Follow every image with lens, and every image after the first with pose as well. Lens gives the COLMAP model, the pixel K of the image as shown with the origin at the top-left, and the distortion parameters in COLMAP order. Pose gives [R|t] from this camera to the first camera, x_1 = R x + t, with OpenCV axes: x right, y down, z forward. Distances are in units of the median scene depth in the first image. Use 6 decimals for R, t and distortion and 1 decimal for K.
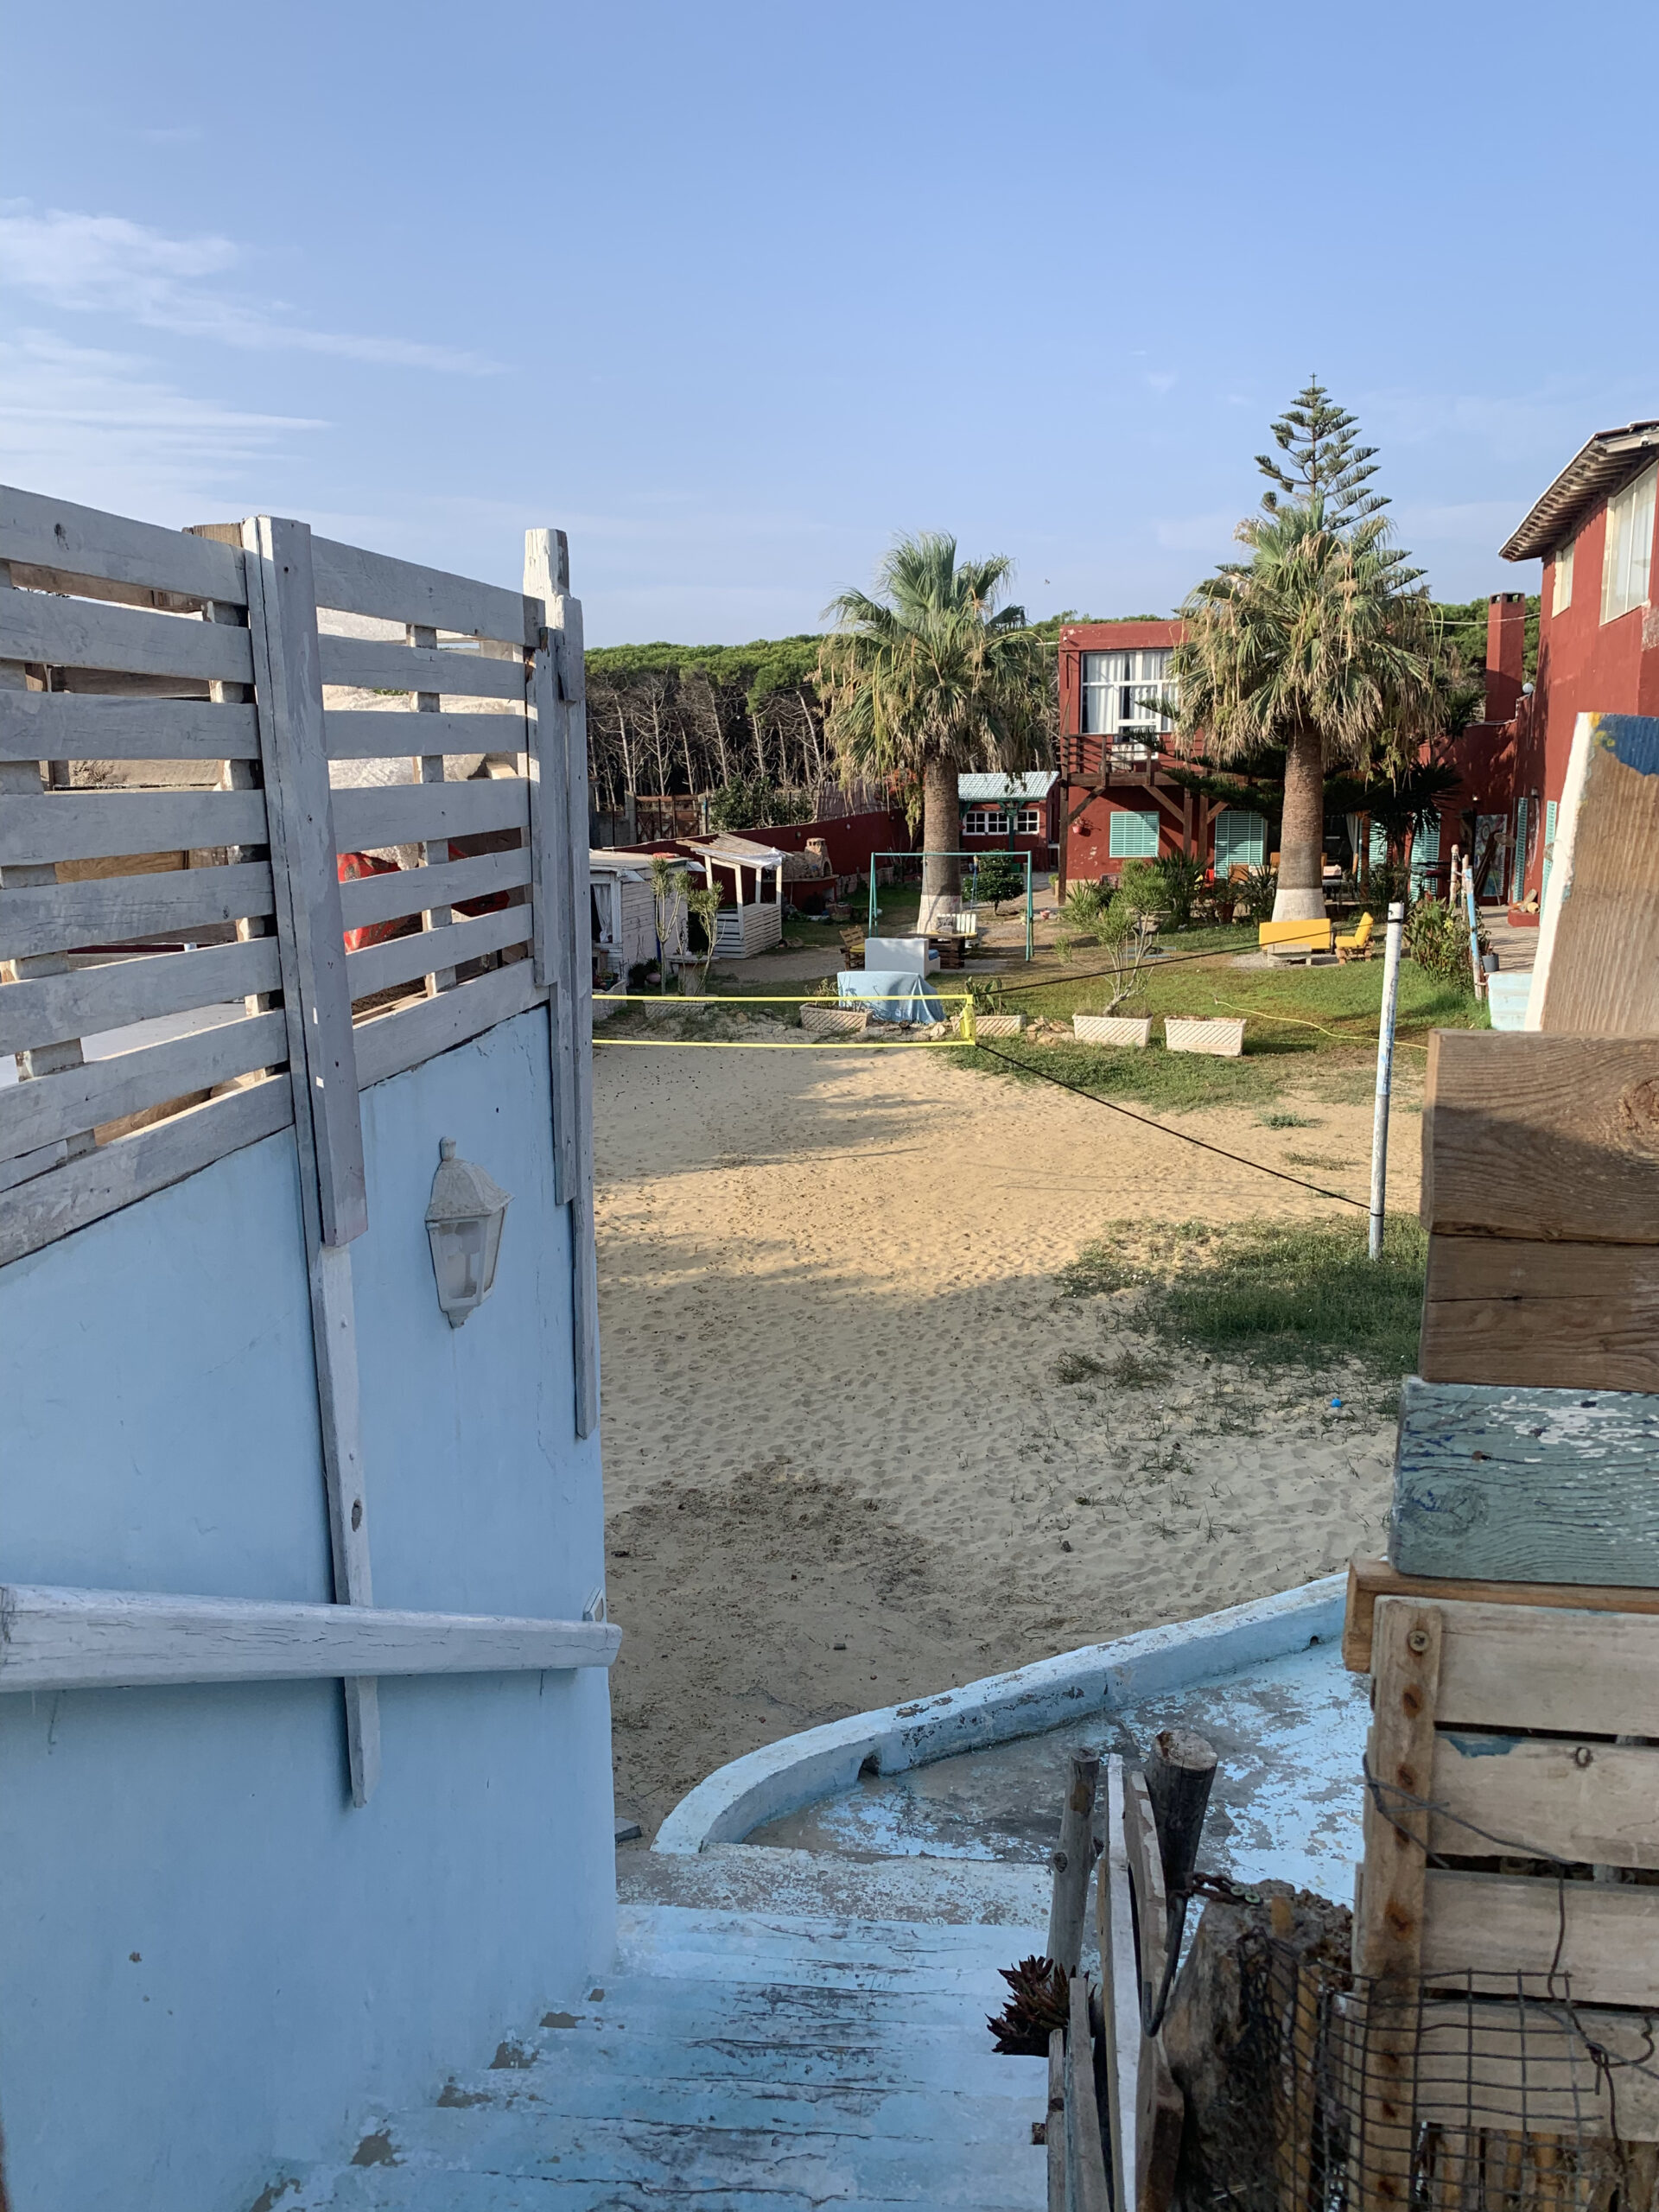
lens RADIAL K [[1683.0, 0, 829.5], [0, 1683.0, 1106.0], [0, 0, 1]] dist [0.000219, -0.142200]
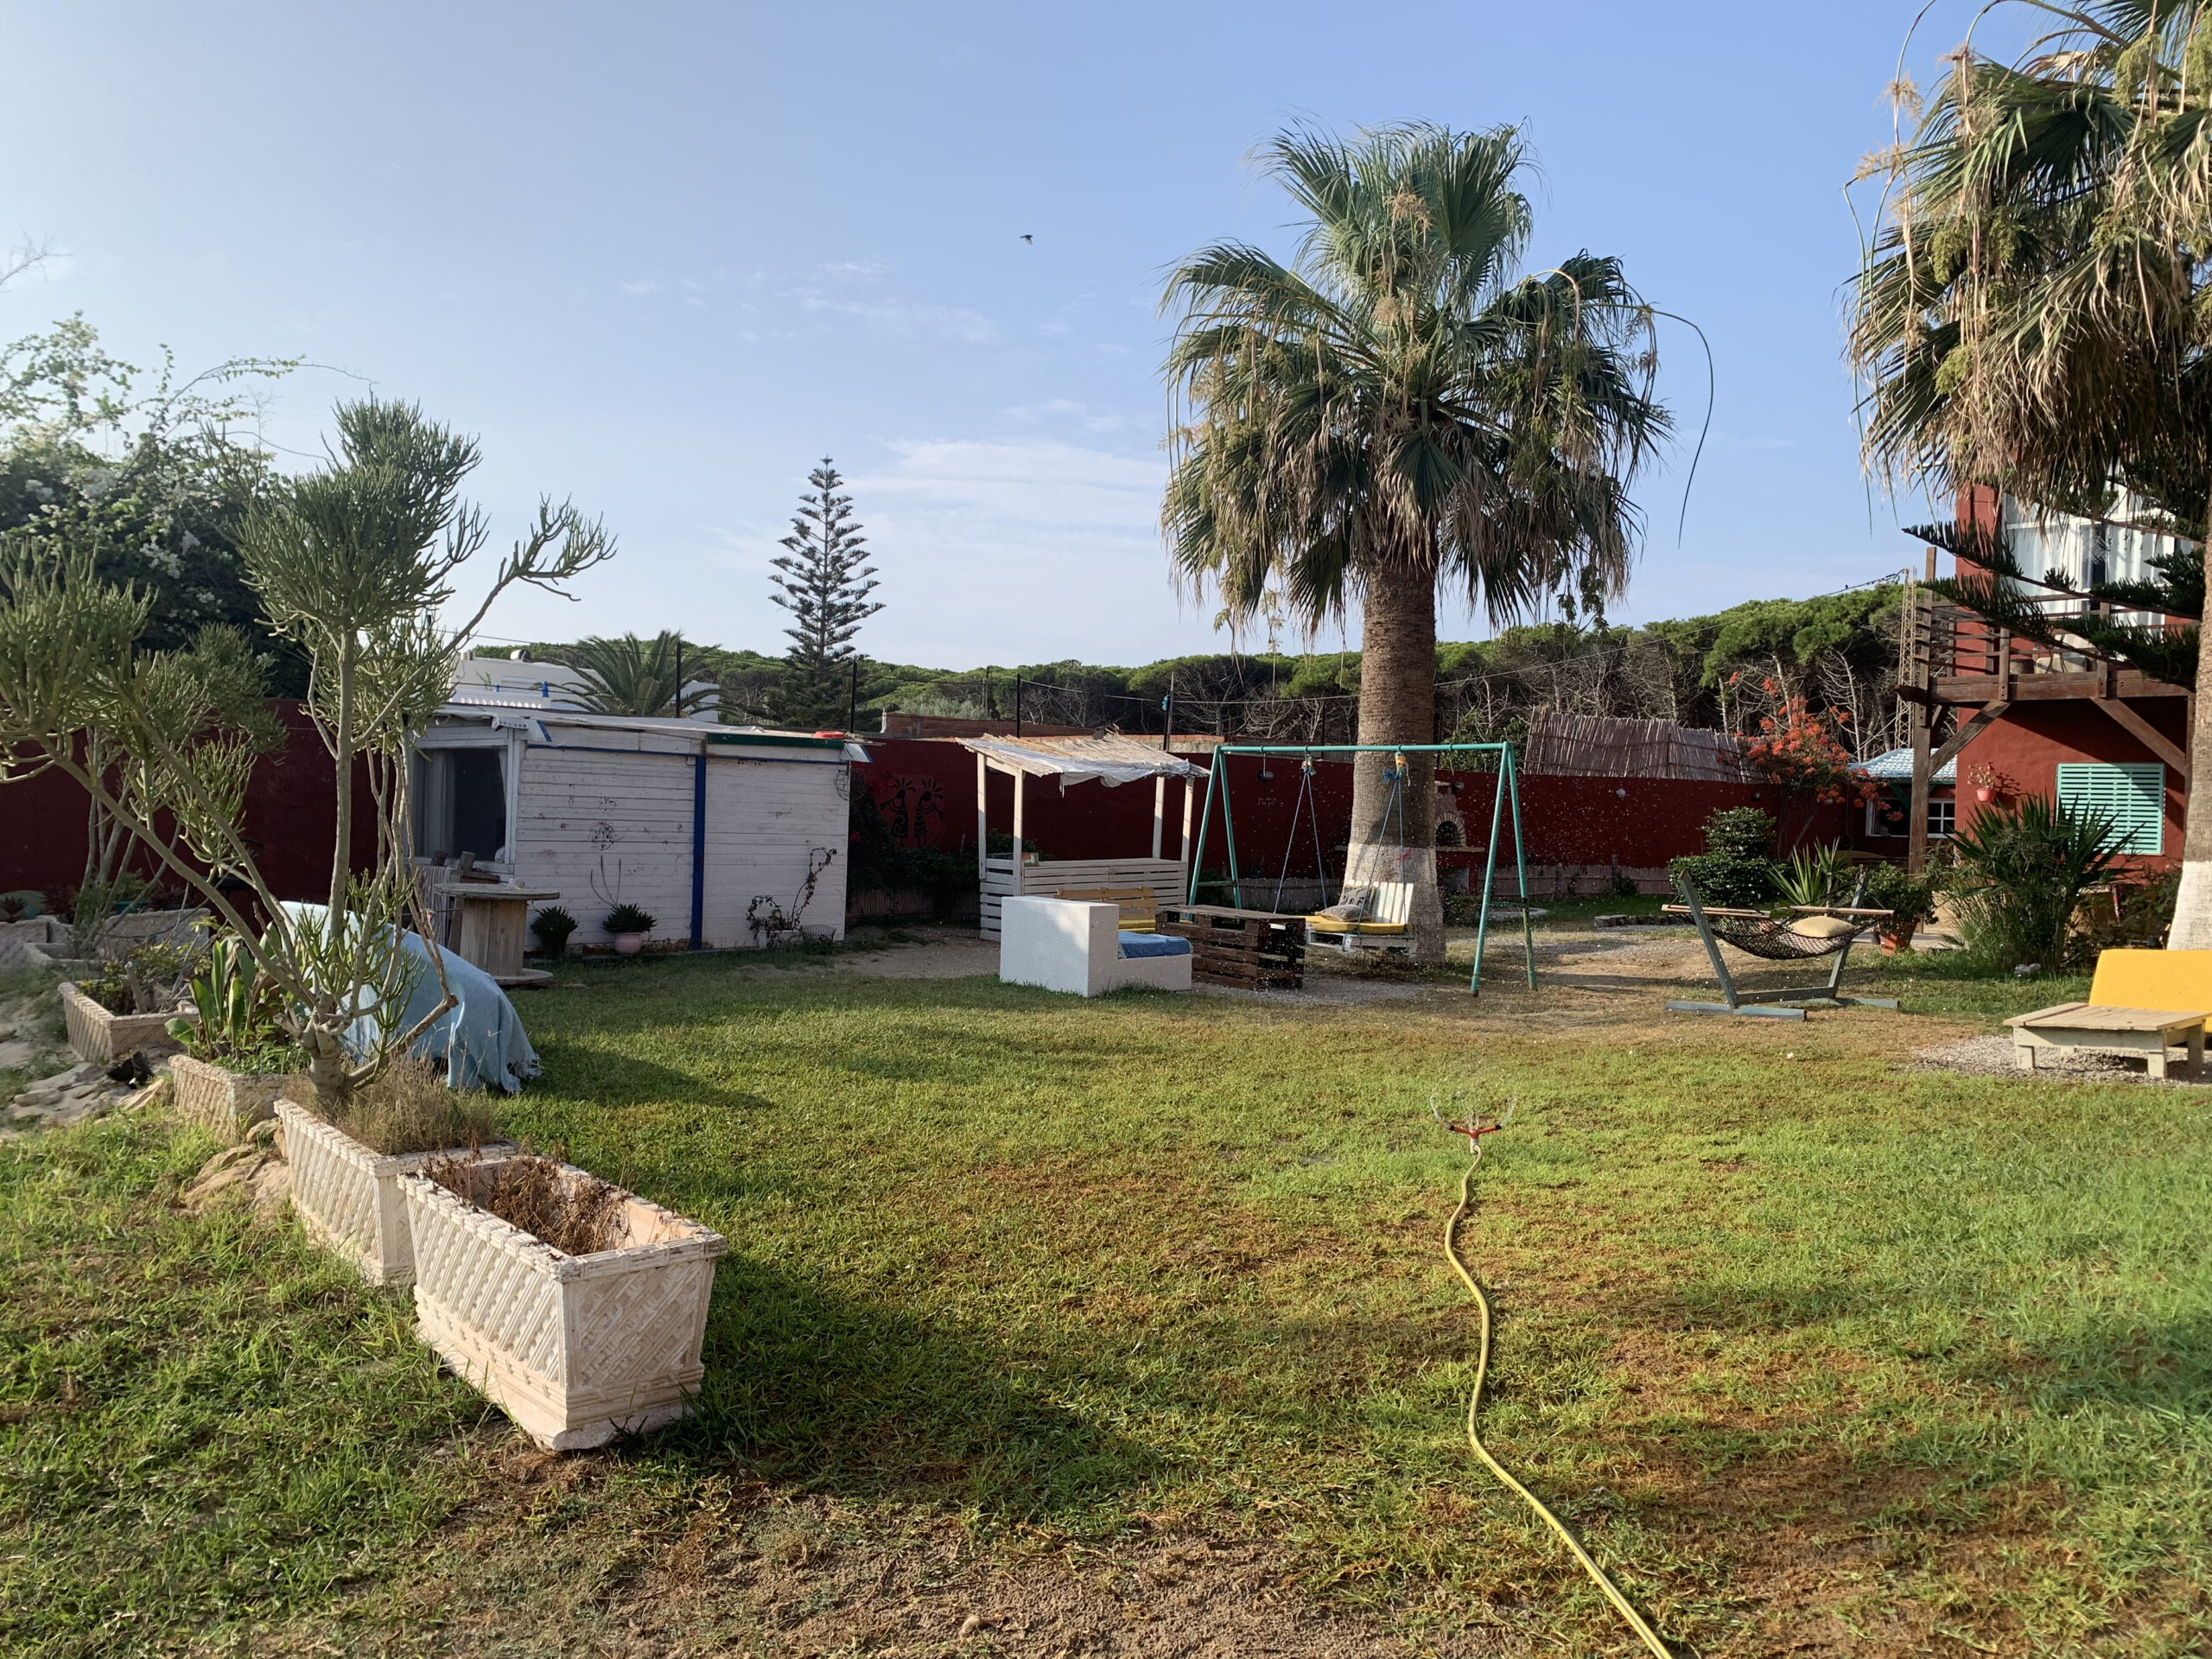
lens RADIAL K [[1637.4, 0, 1106.0], [0, 1637.4, 829.5], [0, 0, 1]] dist [-0.008931, -0.001854]
pose [[0.844856, 0.047134, -0.532914, 0.256096], [-0.148176, 0.977759, -0.148432, -0.051540], [0.514065, 0.204368, 0.833049, 0.597303]]
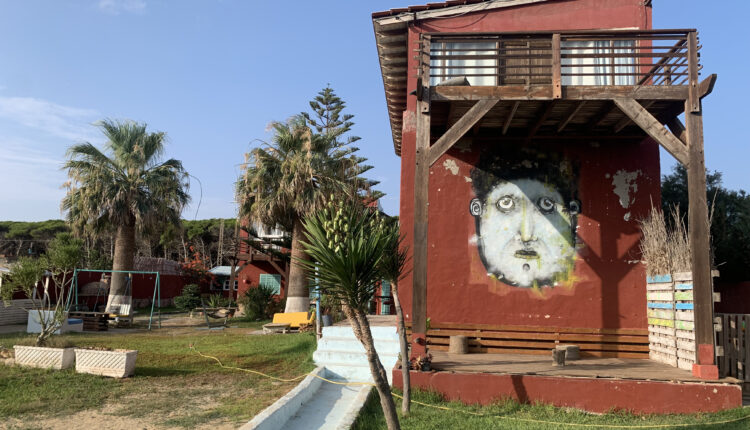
lens RADIAL K [[559.2, 0, 375.0], [0, 559.2, 215.0], [0, 0, 1]] dist [0.009974, -0.000866]
pose [[0.980464, 0.071989, 0.183050, 0.238479], [-0.007866, 0.944225, -0.329206, -0.003773], [-0.196540, 0.321335, 0.926345, 0.333852]]
